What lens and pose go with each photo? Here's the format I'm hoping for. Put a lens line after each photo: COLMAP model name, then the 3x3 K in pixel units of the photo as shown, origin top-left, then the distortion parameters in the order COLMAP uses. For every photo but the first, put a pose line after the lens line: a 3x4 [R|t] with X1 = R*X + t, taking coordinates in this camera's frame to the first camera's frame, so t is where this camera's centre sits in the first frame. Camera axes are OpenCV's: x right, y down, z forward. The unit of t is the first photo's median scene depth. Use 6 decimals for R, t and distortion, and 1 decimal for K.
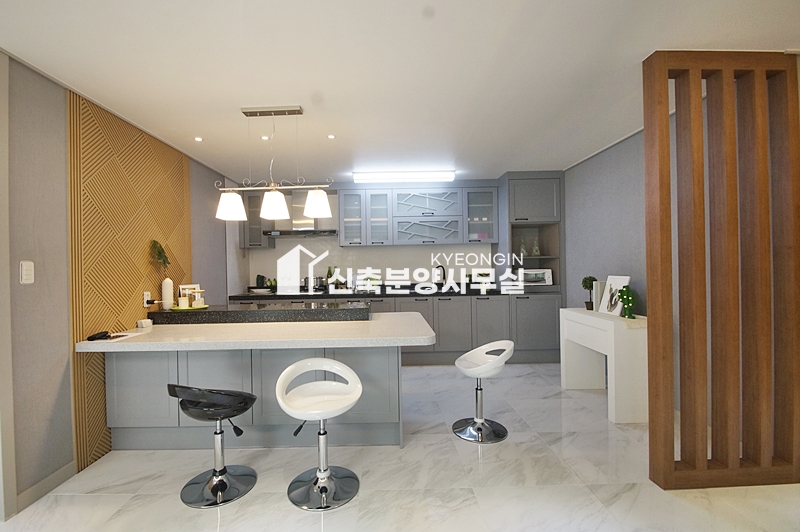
lens RADIAL K [[354.3, 0, 383.4], [0, 354.3, 268.8], [0, 0, 1]] dist [-0.003845, -0.006464]
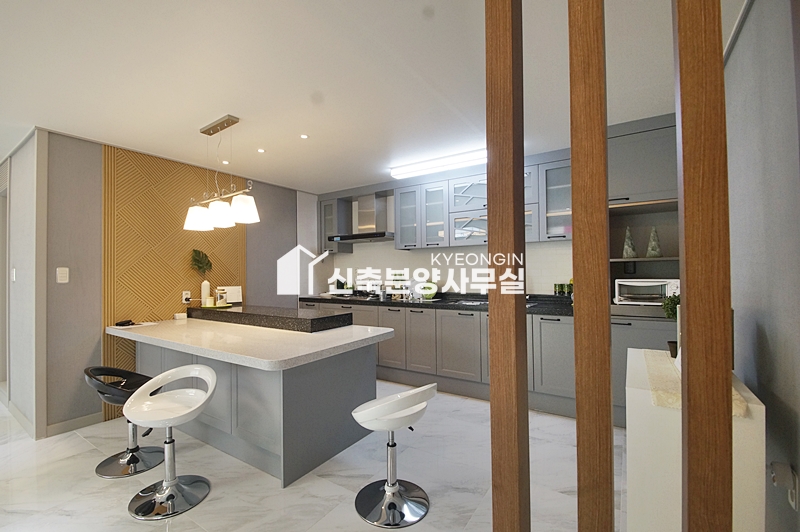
lens RADIAL K [[354.3, 0, 385.9], [0, 354.3, 268.2], [0, 0, 1]] dist [-0.003845, -0.006464]
pose [[0.823004, 0.002734, -0.568029, 0.616926], [-0.008995, 0.999926, -0.008220, -0.012404], [0.567964, 0.011874, 0.822968, 0.365563]]
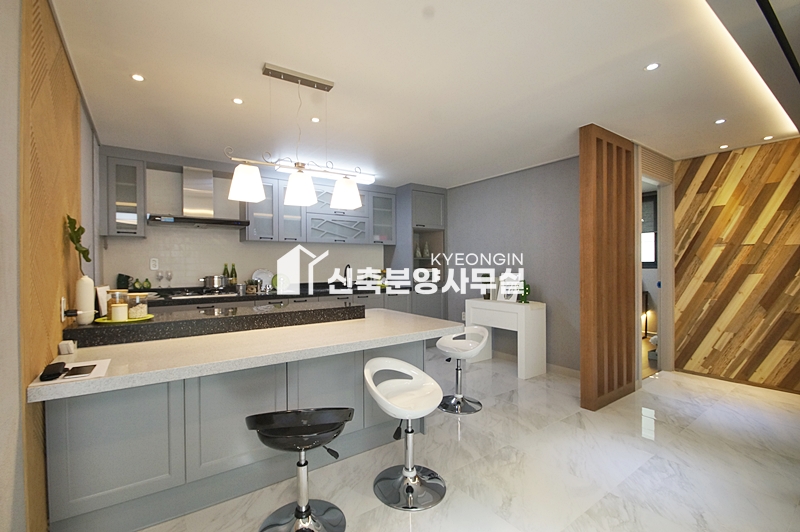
lens RADIAL K [[354.3, 0, 383.8], [0, 354.3, 269.1], [0, 0, 1]] dist [-0.003845, -0.006464]
pose [[0.826441, 0.006630, 0.562985, -0.544388], [-0.004243, 0.999976, -0.005547, 0.015871], [-0.563008, 0.002196, 0.826448, 0.160233]]
